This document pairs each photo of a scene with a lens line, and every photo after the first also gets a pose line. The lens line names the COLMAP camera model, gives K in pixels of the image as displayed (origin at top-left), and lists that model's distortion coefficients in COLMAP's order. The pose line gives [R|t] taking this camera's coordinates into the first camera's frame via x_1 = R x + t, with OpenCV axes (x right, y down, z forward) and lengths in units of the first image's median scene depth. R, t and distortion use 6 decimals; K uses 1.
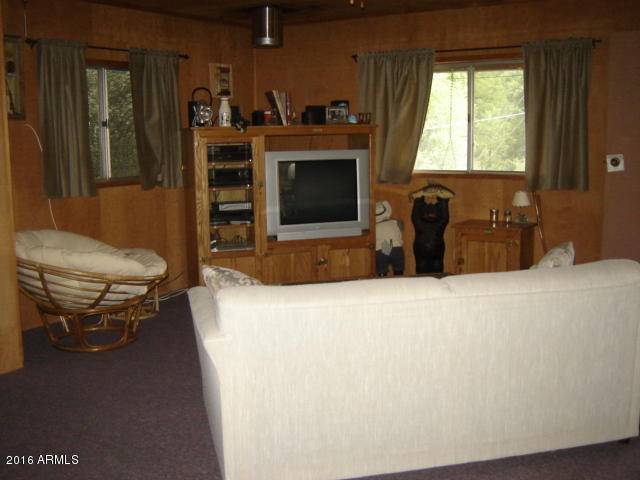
lens RADIAL K [[715.8, 0, 320.0], [0, 715.8, 240.0], [0, 0, 1]] dist [-0.130518, -0.012238]
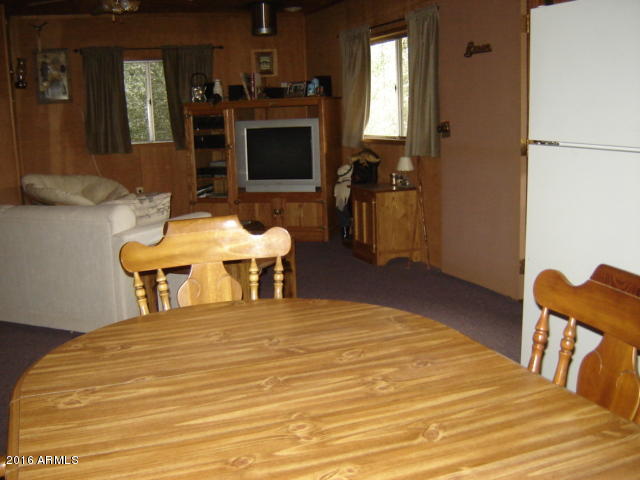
lens RADIAL K [[715.8, 0, 320.0], [0, 715.8, 240.0], [0, 0, 1]] dist [-0.130518, -0.012238]
pose [[0.799352, 0.091804, -0.593808, 0.801405], [-0.061668, 0.995575, 0.070903, -0.012244], [0.597690, -0.020058, 0.801477, 0.068476]]
